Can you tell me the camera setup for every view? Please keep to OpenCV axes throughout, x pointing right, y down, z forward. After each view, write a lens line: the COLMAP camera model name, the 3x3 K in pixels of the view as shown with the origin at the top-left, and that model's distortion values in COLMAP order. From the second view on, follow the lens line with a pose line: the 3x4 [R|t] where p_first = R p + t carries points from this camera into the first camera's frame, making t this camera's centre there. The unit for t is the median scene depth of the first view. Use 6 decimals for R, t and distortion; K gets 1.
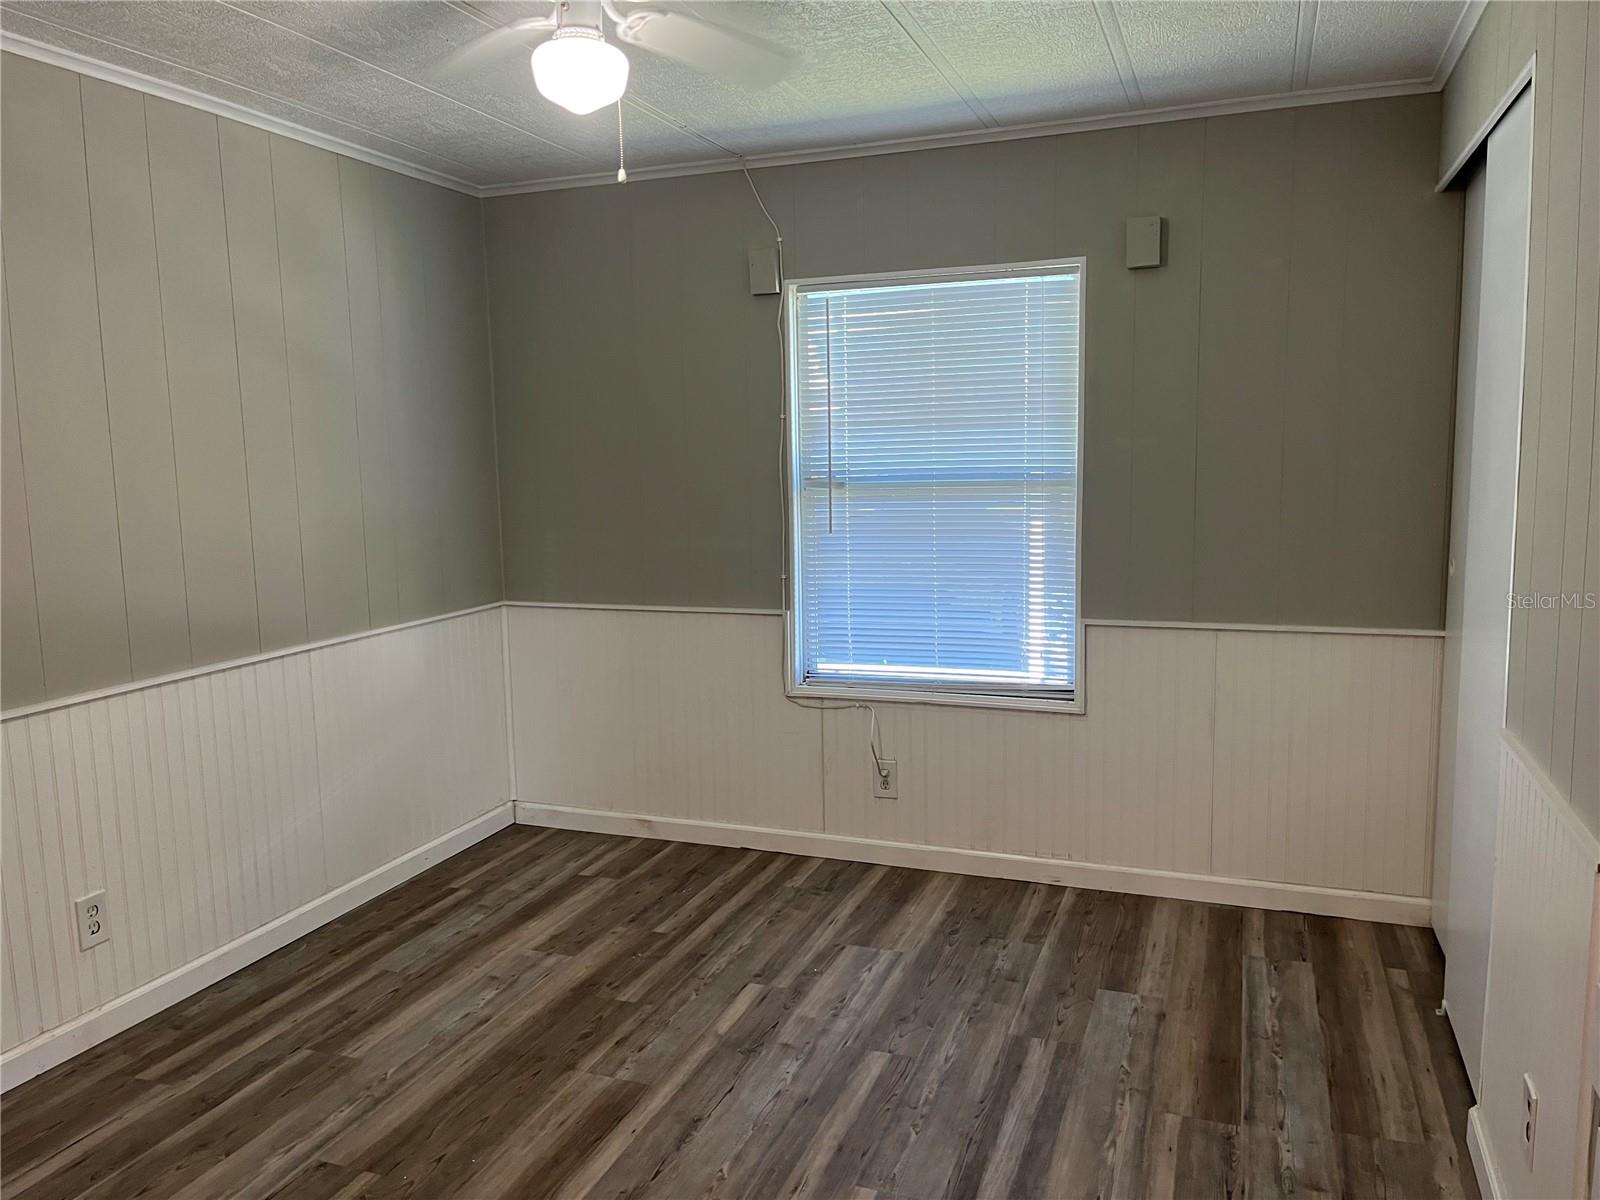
lens RADIAL K [[1206.1, 0, 791.0], [0, 1206.1, 599.0], [0, 0, 1]] dist [0.077866, -0.116361]
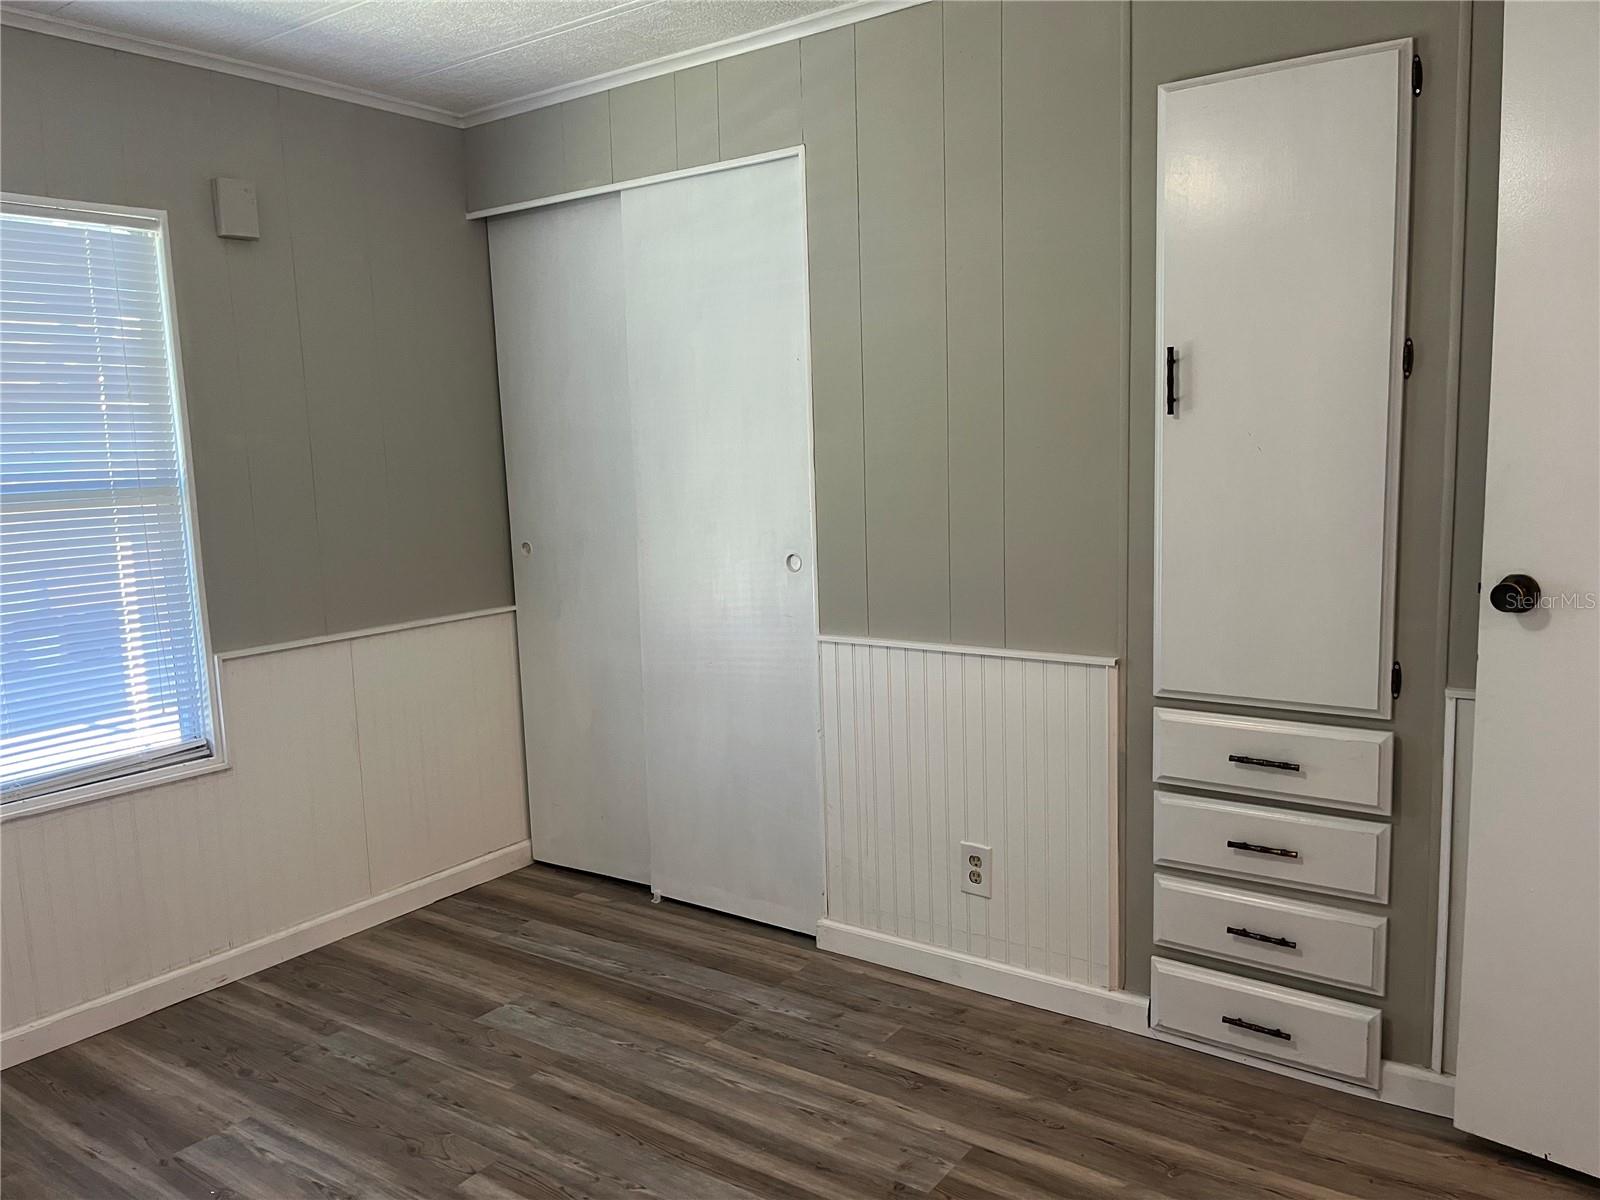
lens RADIAL K [[1206.1, 0, 791.0], [0, 1206.1, 599.0], [0, 0, 1]] dist [0.077866, -0.116361]
pose [[0.262389, -0.112140, 0.958424, -0.492234], [0.145664, 0.986446, 0.075540, -0.028463], [-0.953905, 0.119787, 0.275167, 0.435764]]
